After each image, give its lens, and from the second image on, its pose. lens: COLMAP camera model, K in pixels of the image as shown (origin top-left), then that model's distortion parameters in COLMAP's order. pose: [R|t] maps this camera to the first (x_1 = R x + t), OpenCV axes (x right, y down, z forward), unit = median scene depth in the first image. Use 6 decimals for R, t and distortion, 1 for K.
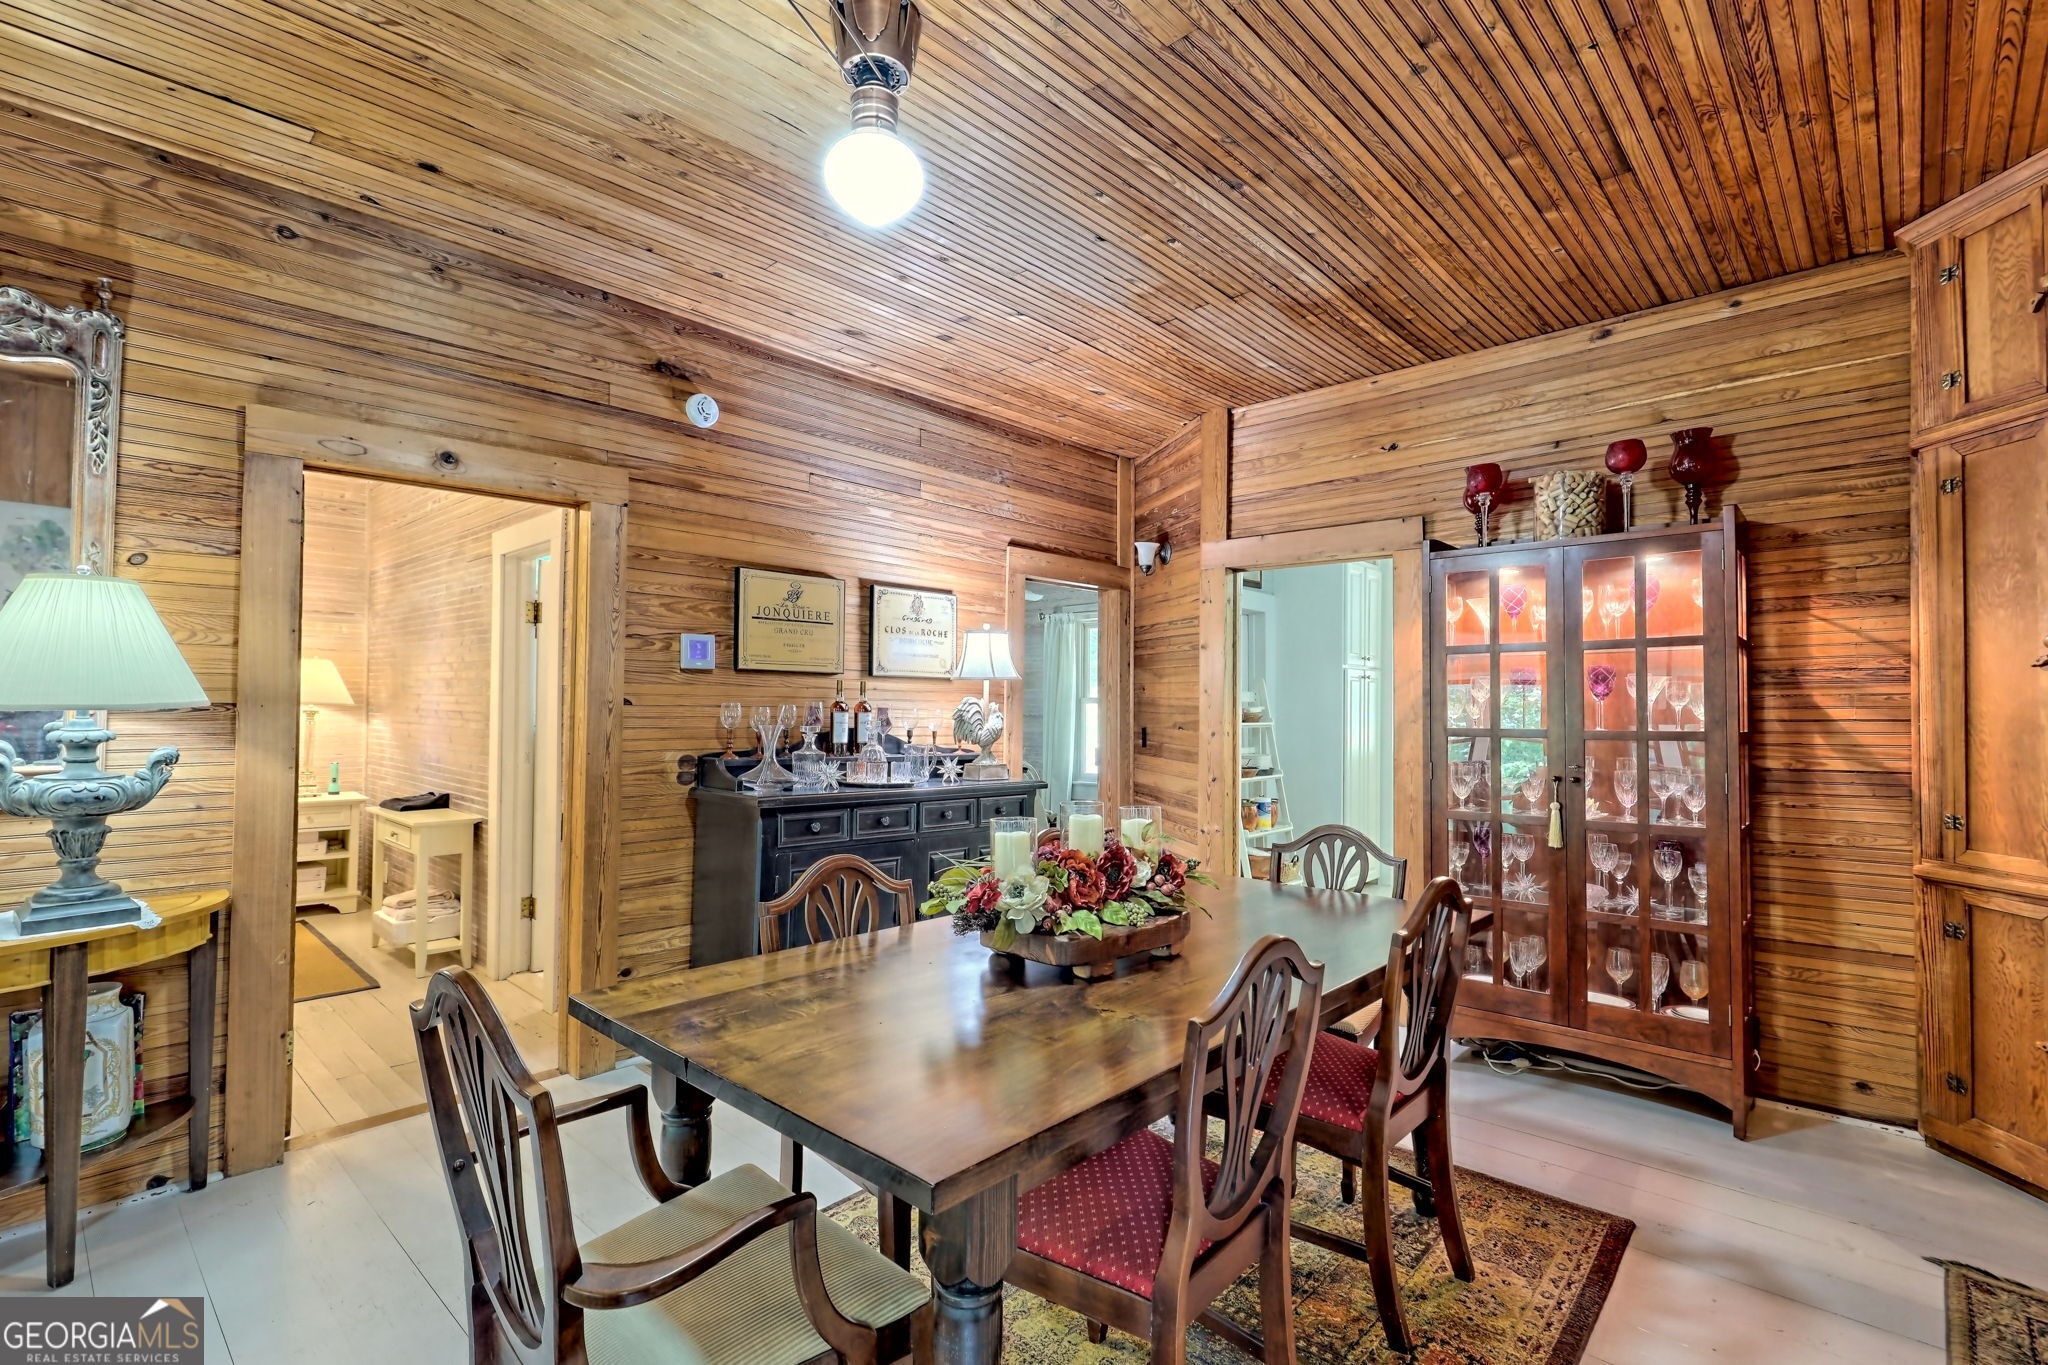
lens RADIAL K [[949.2, 0, 1012.4], [0, 949.2, 705.7], [0, 0, 1]] dist [0.001678, 0.000064]
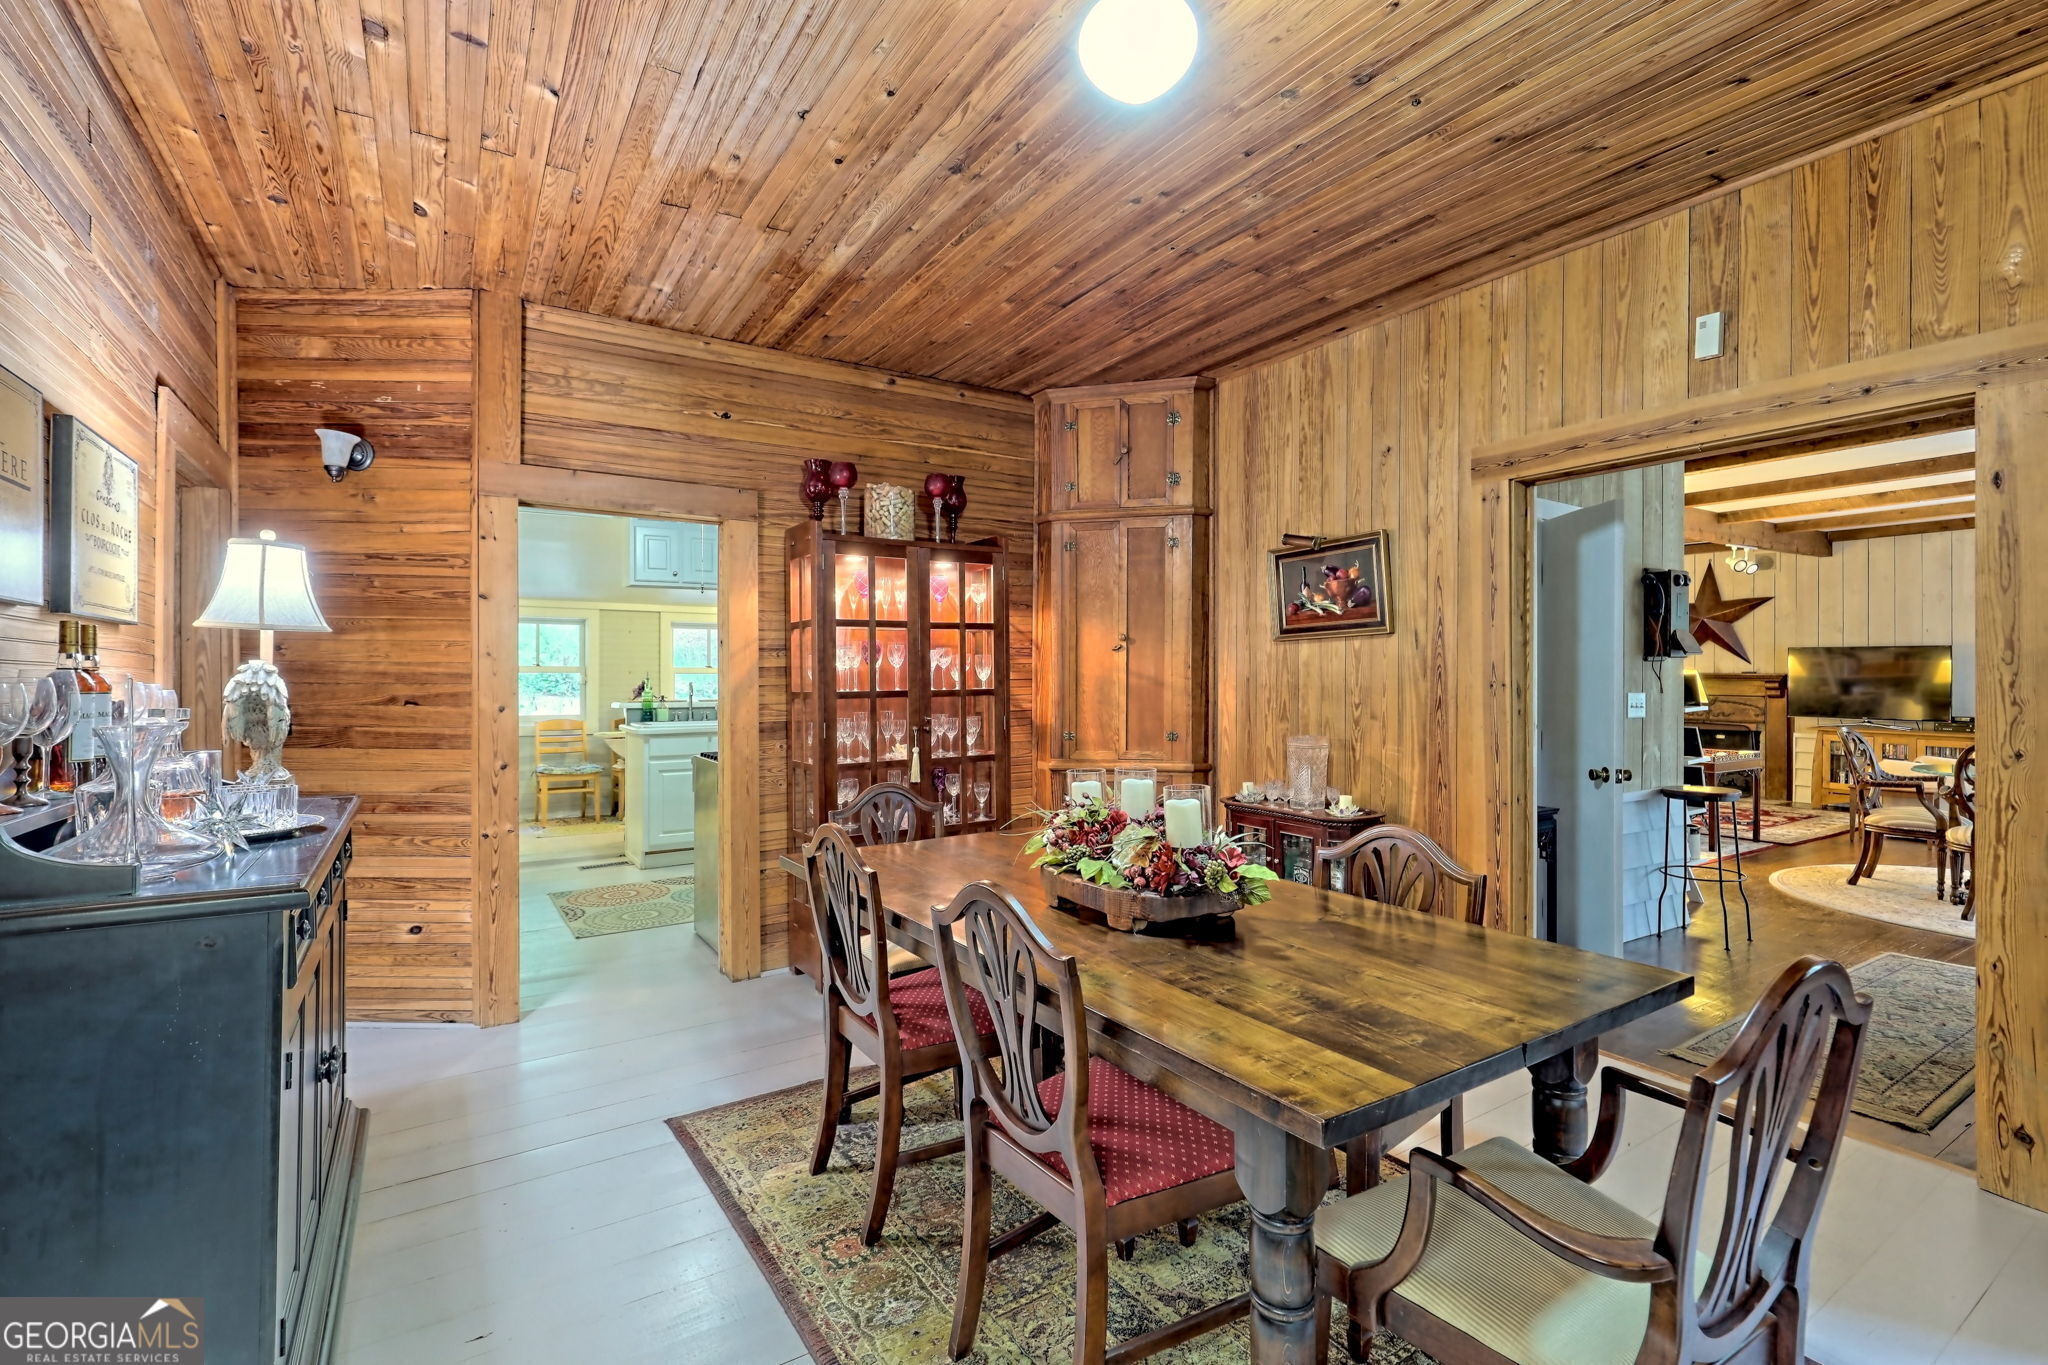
lens RADIAL K [[930.0, 0, 1024.0], [0, 930.0, 682.5], [0, 0, 1]] dist [0.002979, 0.000360]
pose [[0.240268, -0.014841, 0.970593, -0.575568], [0.002575, 0.999889, 0.014651, -0.002622], [-0.970703, -0.001021, 0.240280, 0.533563]]
